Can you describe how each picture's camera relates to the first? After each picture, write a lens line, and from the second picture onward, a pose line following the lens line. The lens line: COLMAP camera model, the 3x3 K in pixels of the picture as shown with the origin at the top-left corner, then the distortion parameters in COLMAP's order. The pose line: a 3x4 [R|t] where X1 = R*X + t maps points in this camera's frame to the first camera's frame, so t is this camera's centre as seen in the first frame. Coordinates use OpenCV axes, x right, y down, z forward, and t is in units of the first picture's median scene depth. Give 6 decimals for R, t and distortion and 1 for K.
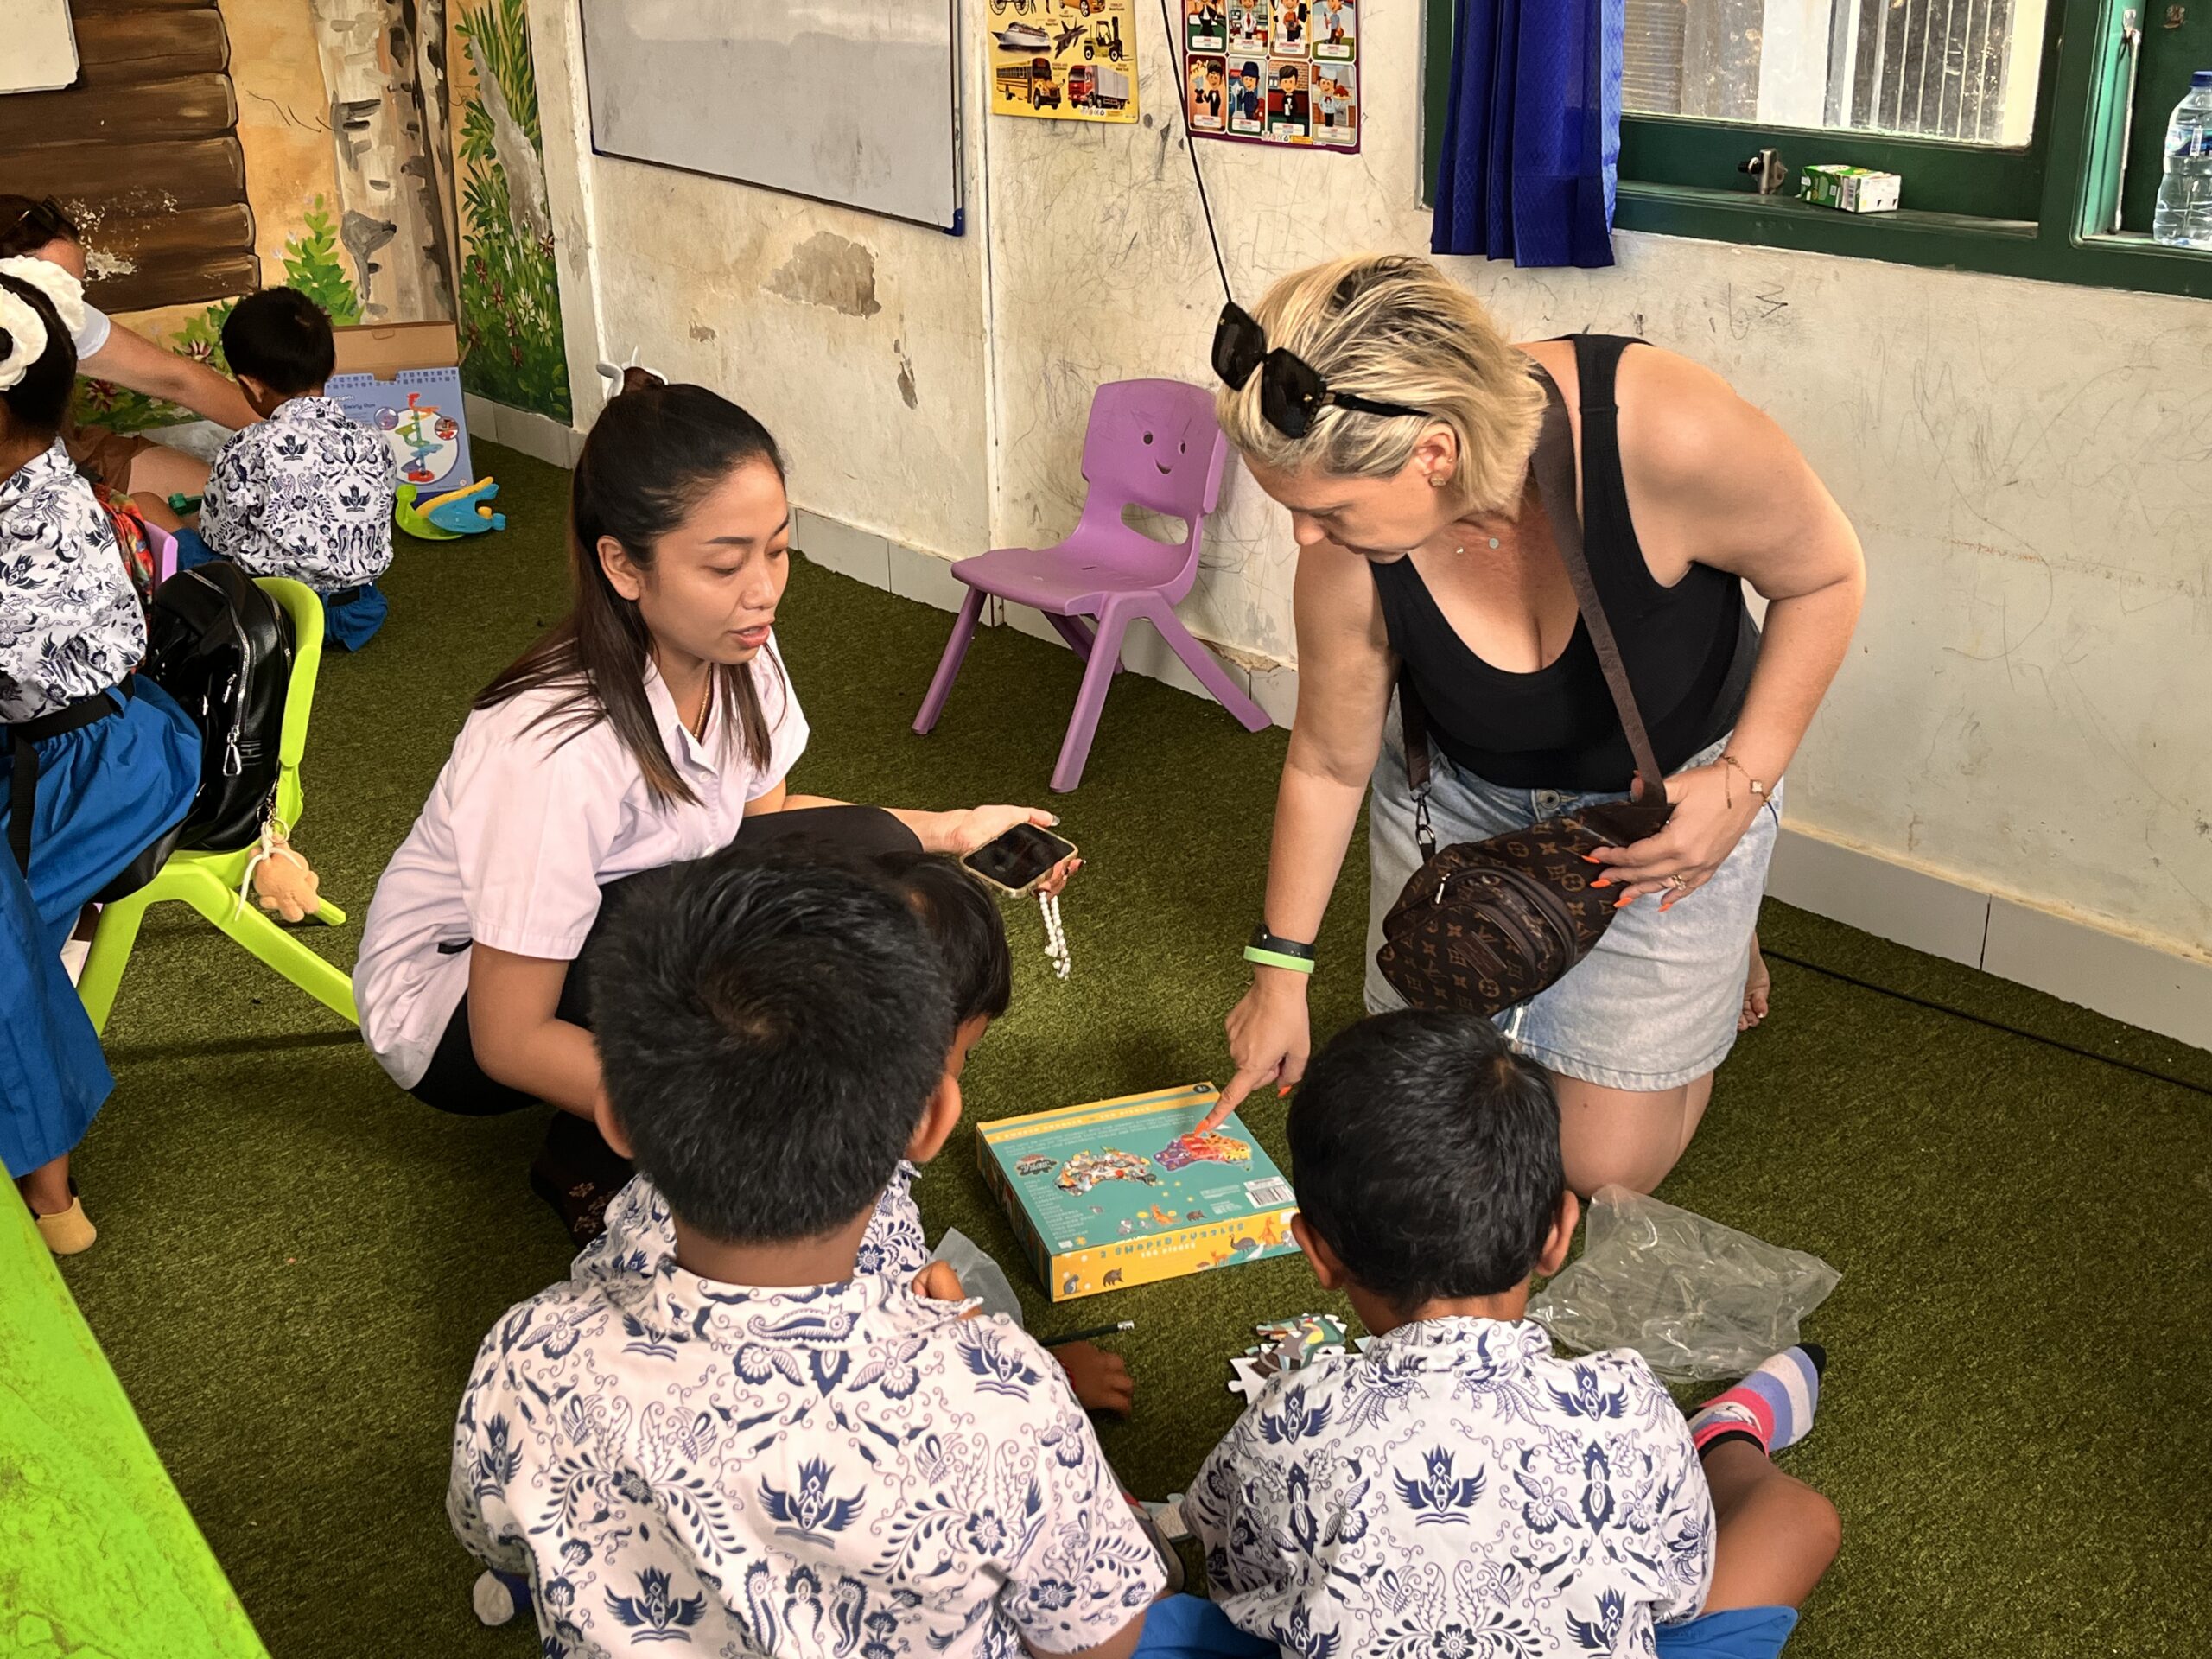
lens RADIAL K [[2384.0, 0, 1101.7], [0, 2384.0, 832.1], [0, 0, 1]] dist [0.031095, 0.000000]
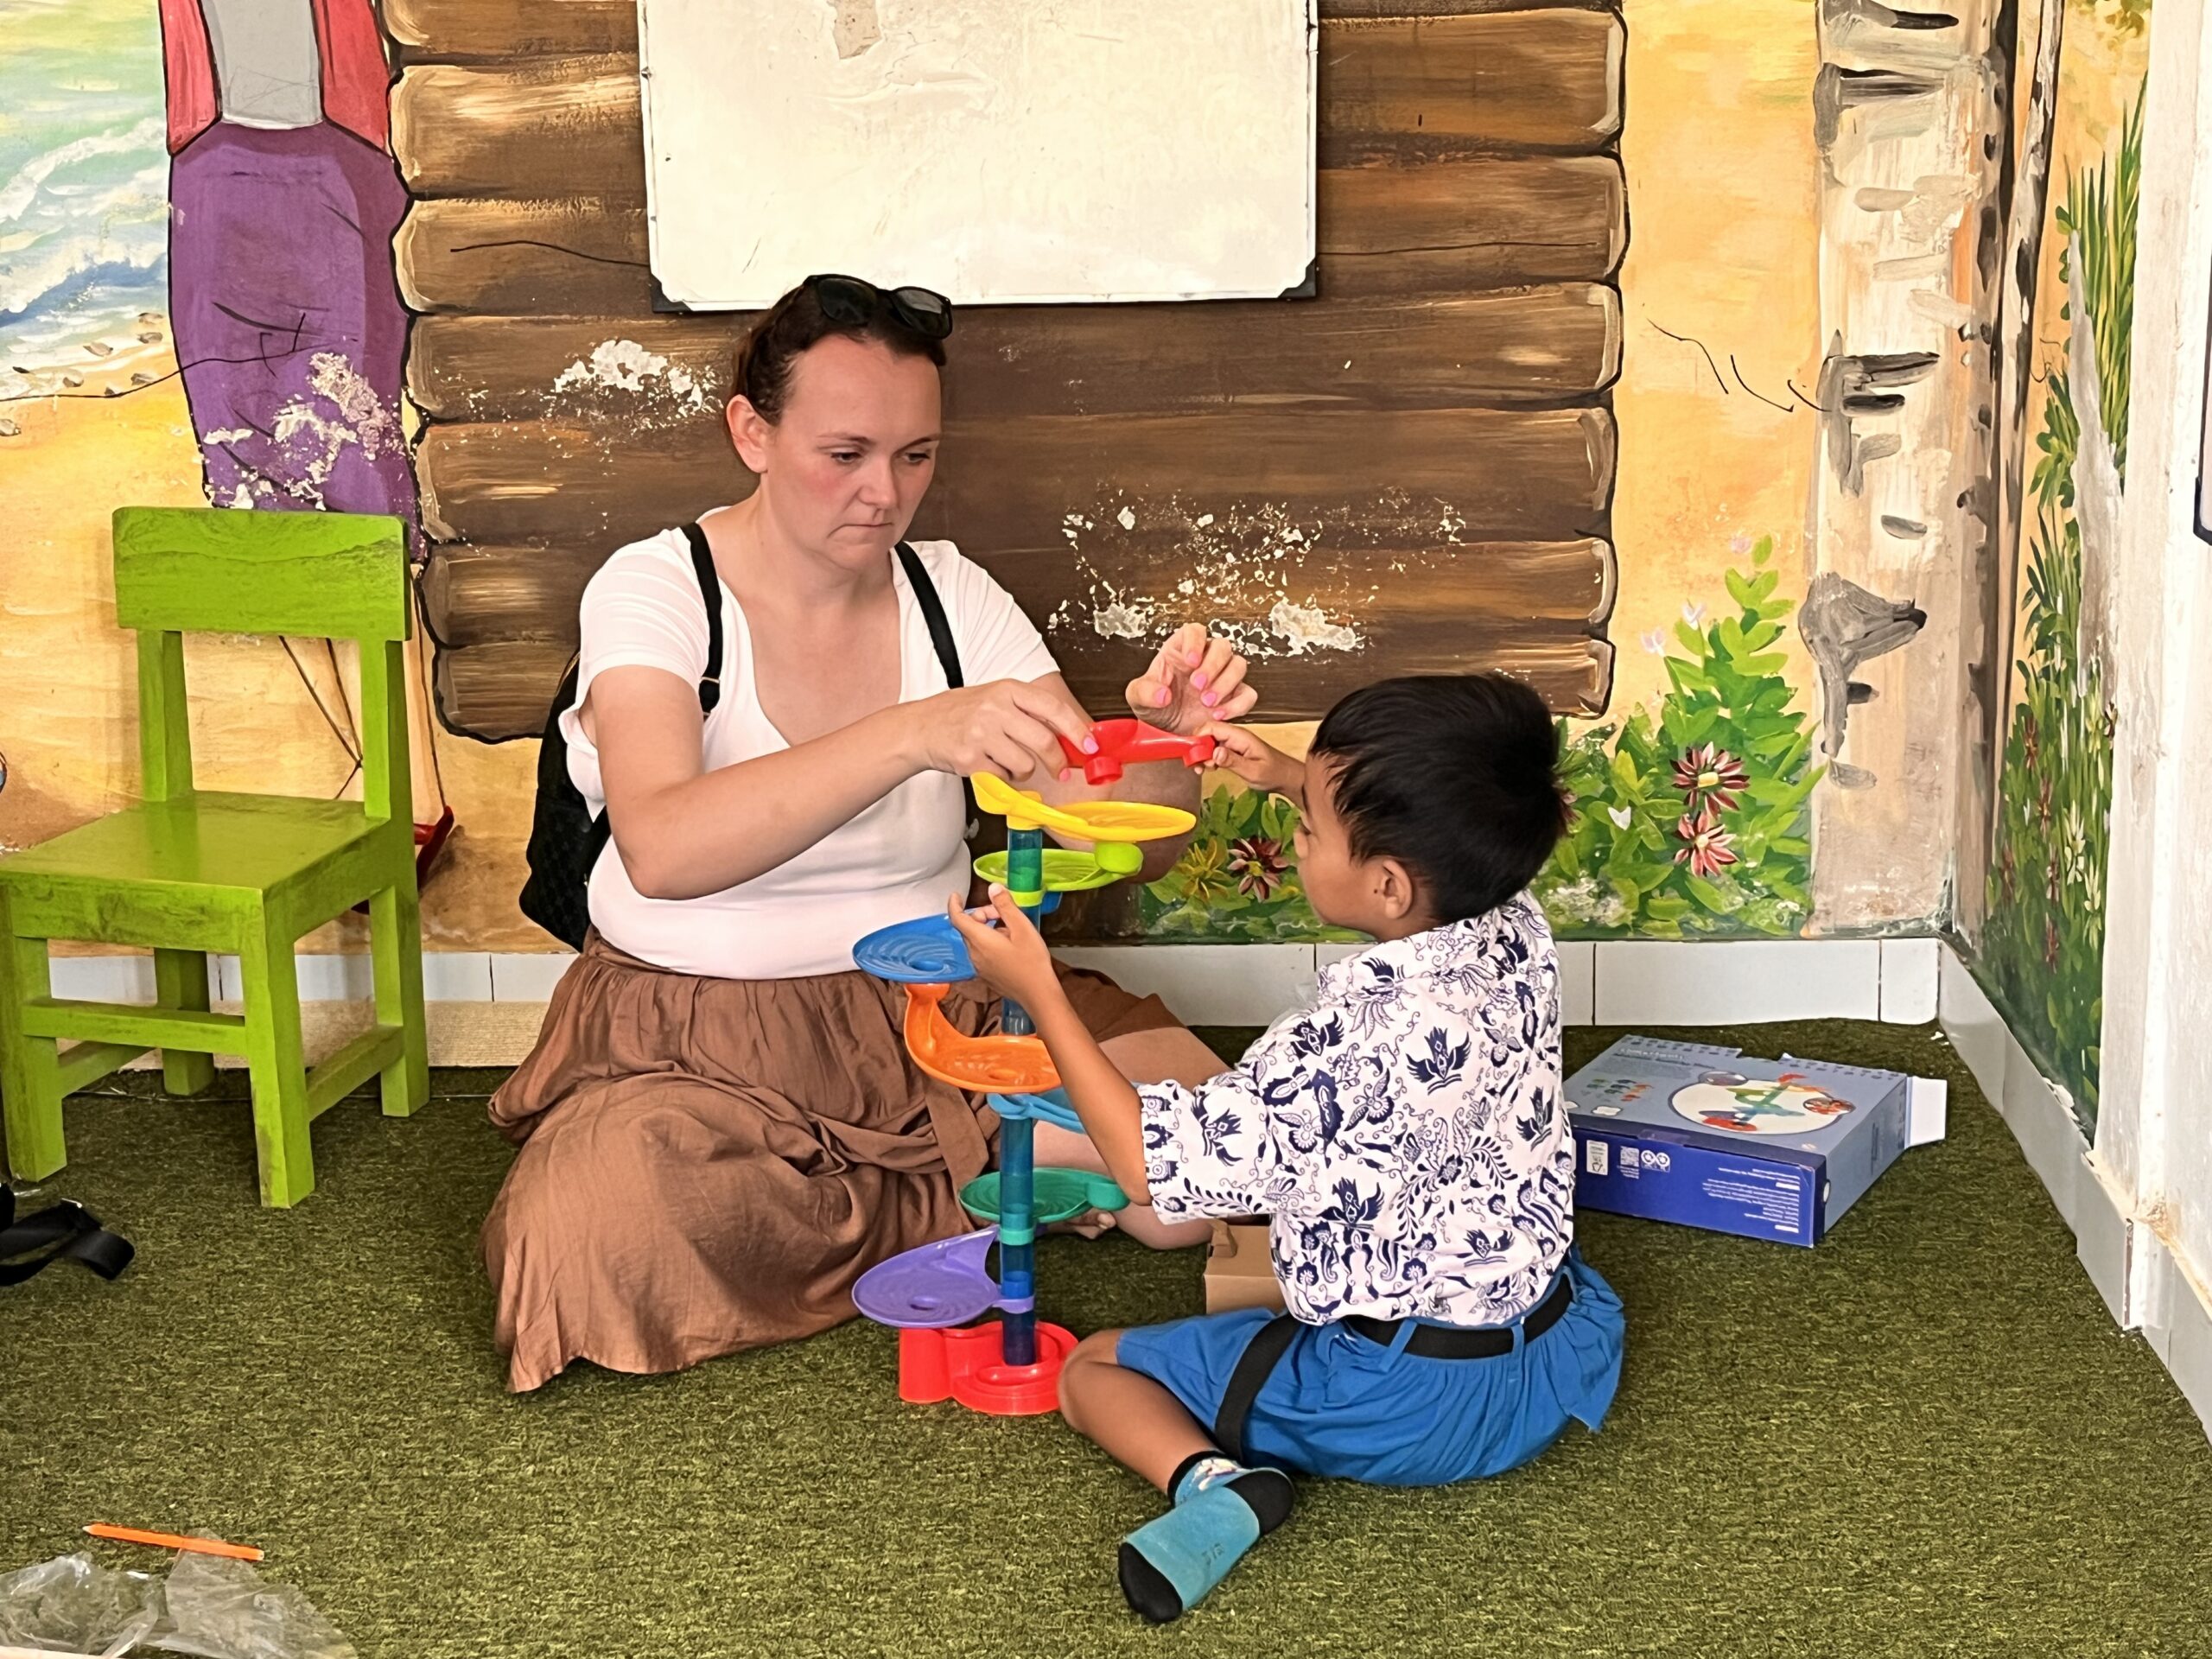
lens RADIAL K [[3085.8, 0, 1103.6], [0, 3085.8, 817.7], [0, 0, 1]] dist [0.009481, 0.000000]
pose [[0.699997, 0.179912, -0.691113, 0.017041], [-0.264889, 0.964124, -0.017311, -0.167959], [0.663203, 0.195186, 0.722540, 0.483963]]
